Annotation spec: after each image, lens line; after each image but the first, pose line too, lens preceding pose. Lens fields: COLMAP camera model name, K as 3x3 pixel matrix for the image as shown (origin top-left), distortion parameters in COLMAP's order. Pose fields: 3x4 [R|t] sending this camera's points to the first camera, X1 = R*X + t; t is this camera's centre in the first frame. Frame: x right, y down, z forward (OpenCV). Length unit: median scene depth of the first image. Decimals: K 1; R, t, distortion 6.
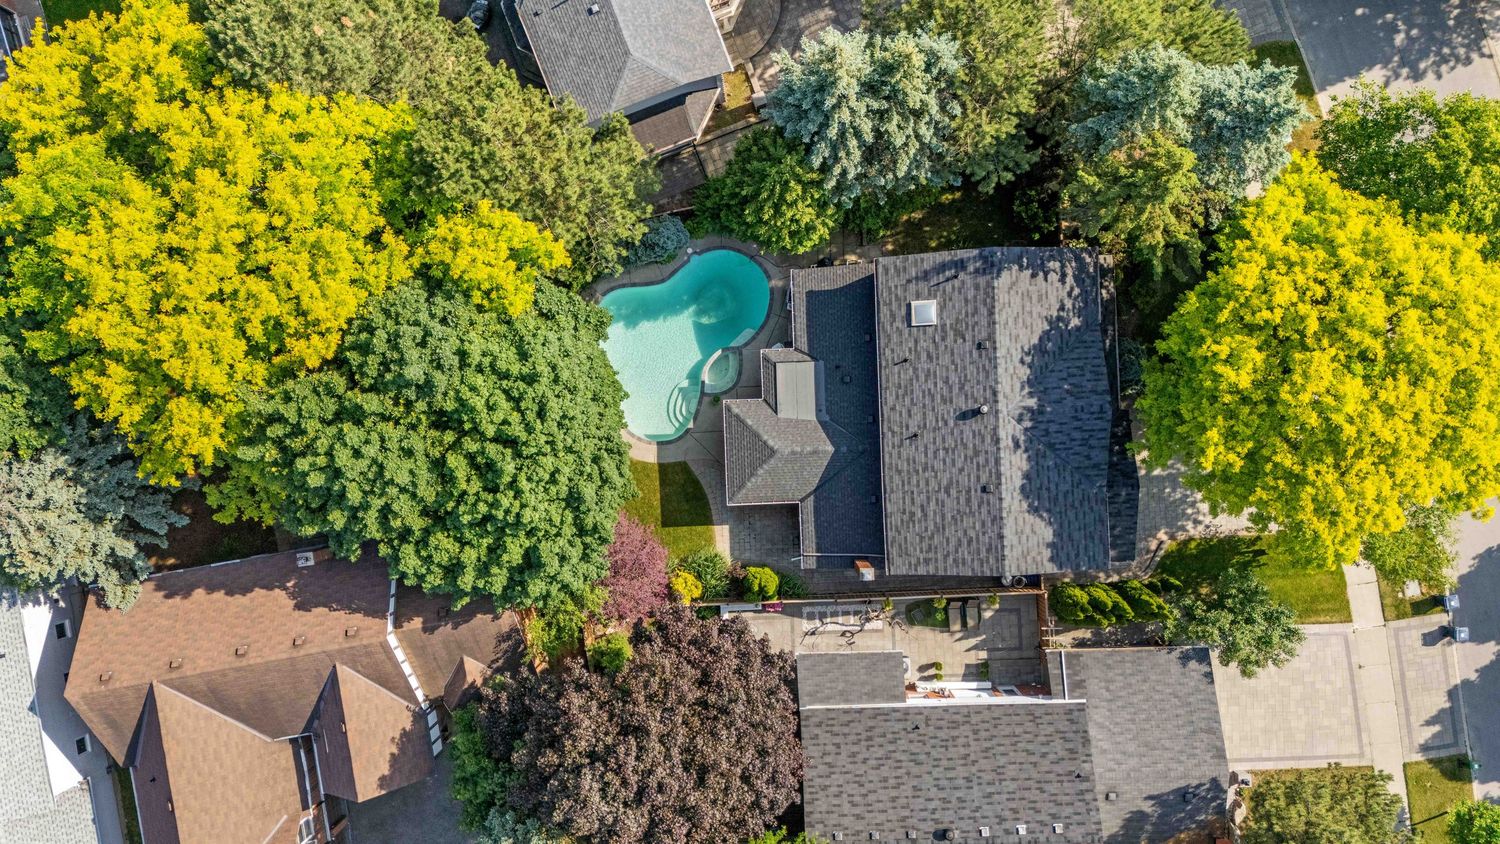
lens RADIAL K [[1089.8, 0, 751.5], [0, 1089.8, 420.8], [0, 0, 1]] dist [0.078087, -0.065320]
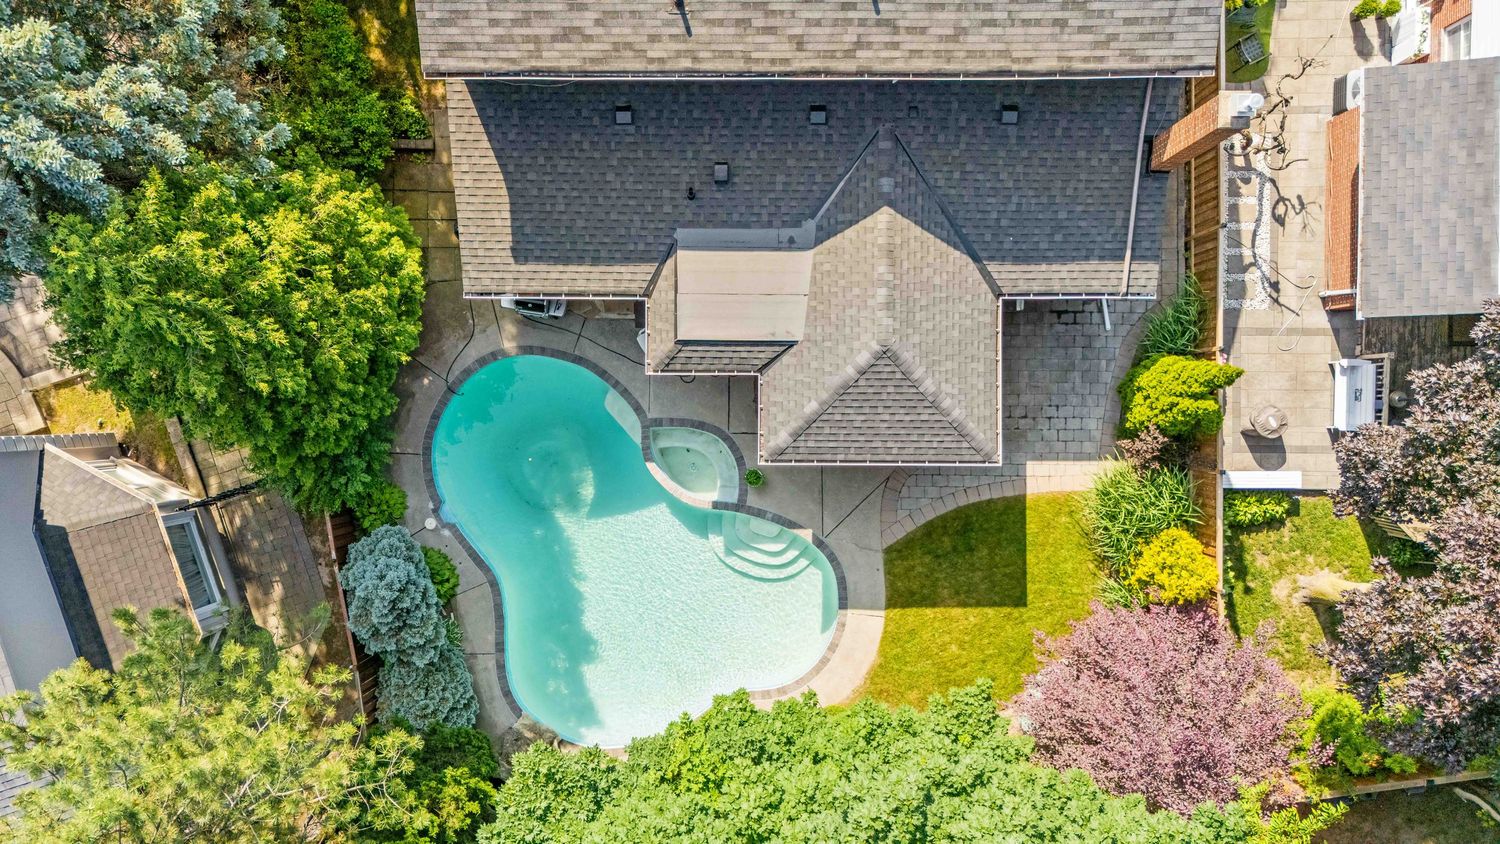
lens RADIAL K [[1098.0, 0, 751.9], [0, 1098.0, 420.6], [0, 0, 1]] dist [0.072662, -0.068417]
pose [[0.039091, -0.999232, 0.002661, -0.010650], [0.999221, 0.039076, -0.005433, -0.021847], [0.005325, 0.002872, 0.999982, 0.622719]]
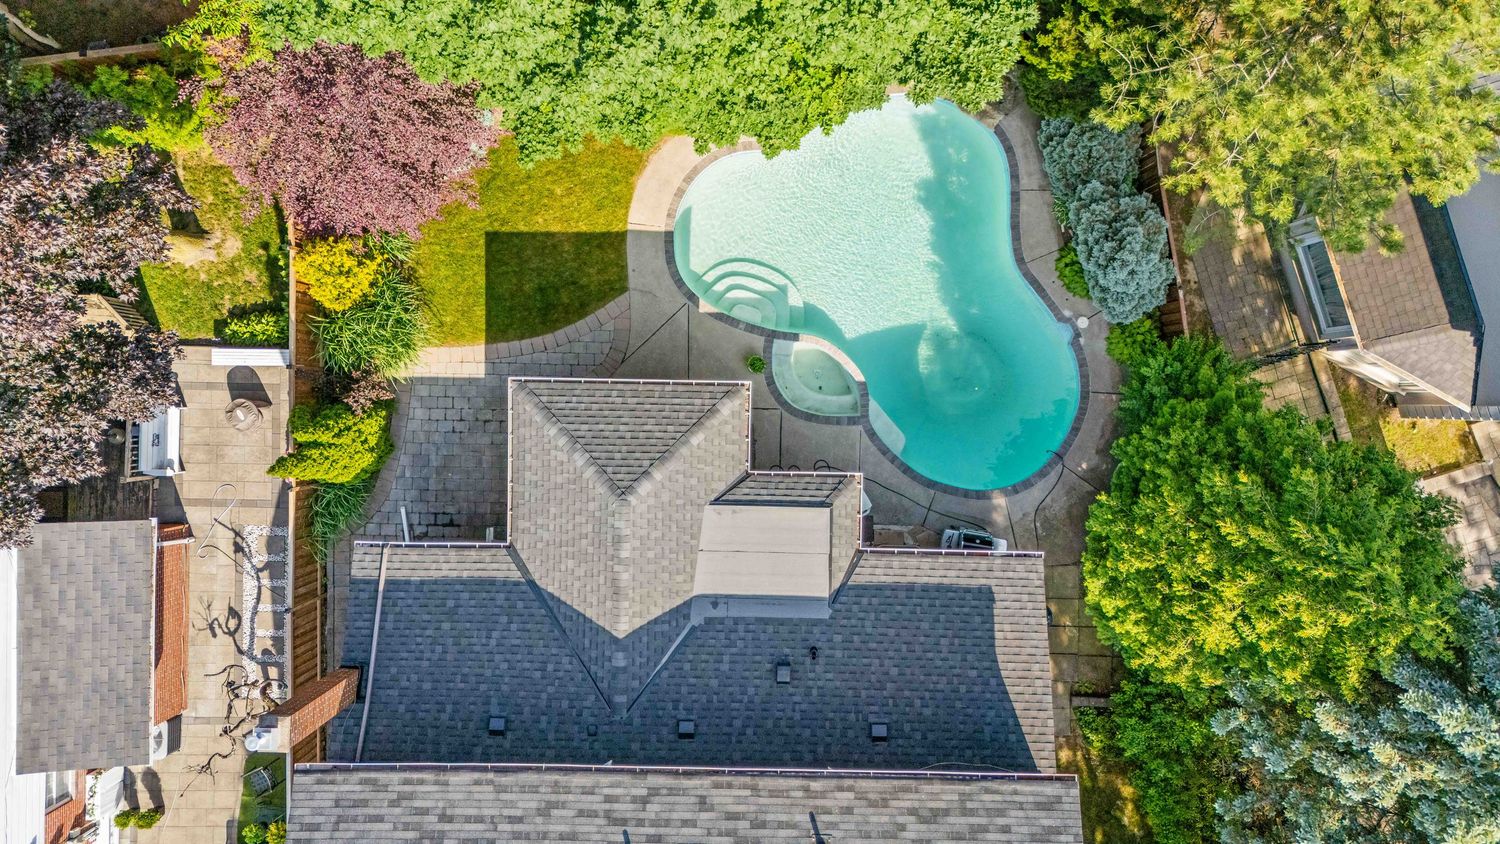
lens RADIAL K [[1098.0, 0, 751.9], [0, 1098.0, 420.6], [0, 0, 1]] dist [0.072662, -0.068417]
pose [[-0.052547, 0.998157, 0.030362, -0.026202], [-0.998583, -0.052779, 0.006877, -0.025607], [0.008467, -0.029958, 0.999515, 0.622859]]
